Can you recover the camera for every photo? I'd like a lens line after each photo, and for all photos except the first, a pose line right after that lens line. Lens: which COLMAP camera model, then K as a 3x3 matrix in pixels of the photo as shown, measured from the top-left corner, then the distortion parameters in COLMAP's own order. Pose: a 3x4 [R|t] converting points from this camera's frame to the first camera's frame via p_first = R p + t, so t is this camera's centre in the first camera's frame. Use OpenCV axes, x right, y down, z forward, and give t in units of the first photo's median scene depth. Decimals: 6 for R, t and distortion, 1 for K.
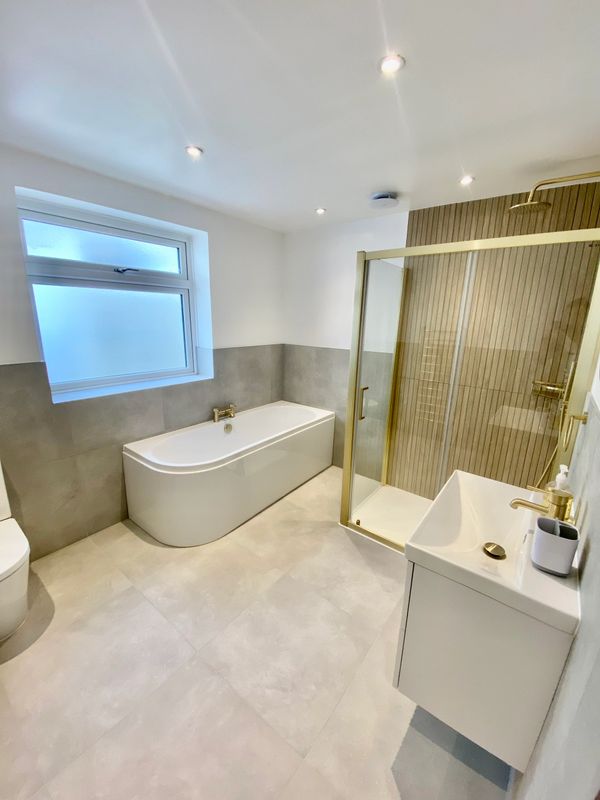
lens RADIAL K [[324.5, 0, 300.0], [0, 324.5, 400.0], [0, 0, 1]] dist [0.031467, -0.025219]
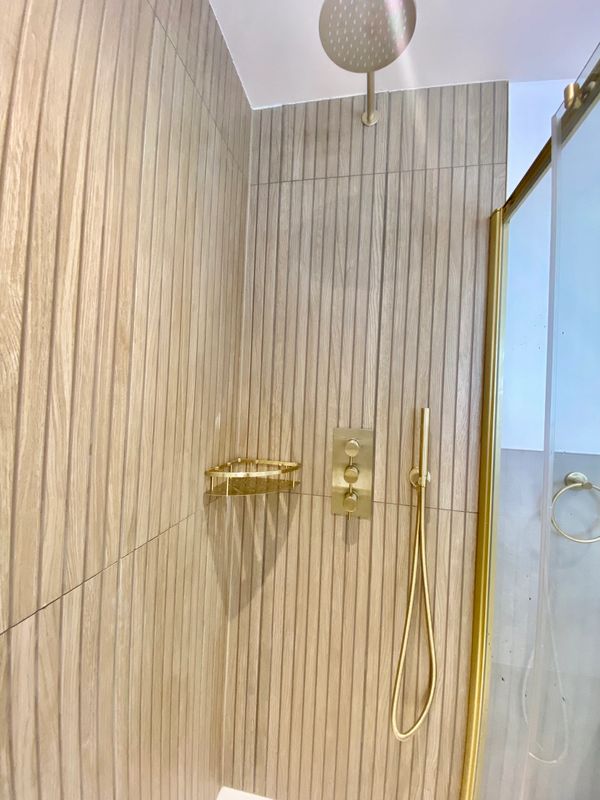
lens RADIAL K [[324.5, 0, 300.0], [0, 324.5, 400.0], [0, 0, 1]] dist [0.031467, -0.025219]
pose [[-0.451979, -0.032815, 0.891425, 0.357433], [0.171084, 0.977582, 0.122732, -0.201397], [-0.875468, 0.207981, -0.436233, 1.226358]]
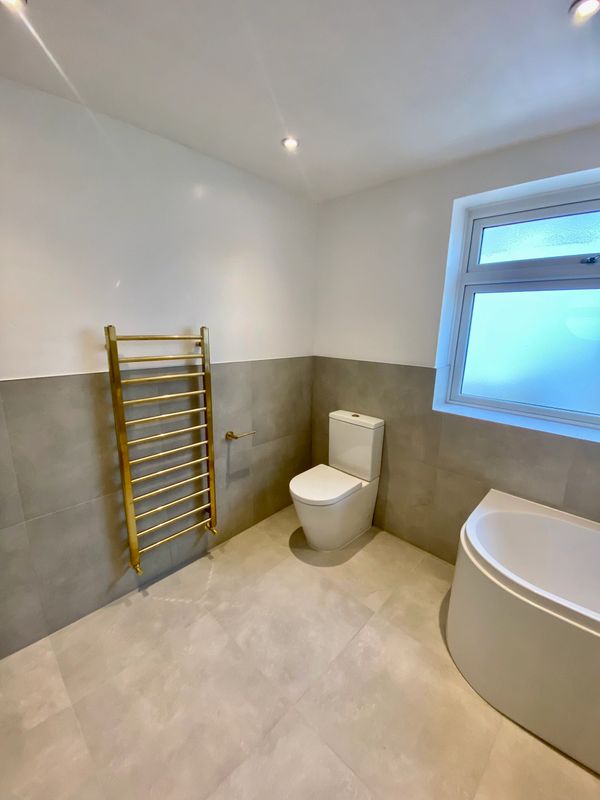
lens RADIAL K [[324.5, 0, 300.0], [0, 324.5, 400.0], [0, 0, 1]] dist [0.031467, -0.025219]
pose [[-0.095652, 0.205200, -0.974035, 0.281959], [-0.275385, 0.934874, 0.223994, -0.136867], [0.956563, 0.289660, -0.032913, 0.660035]]
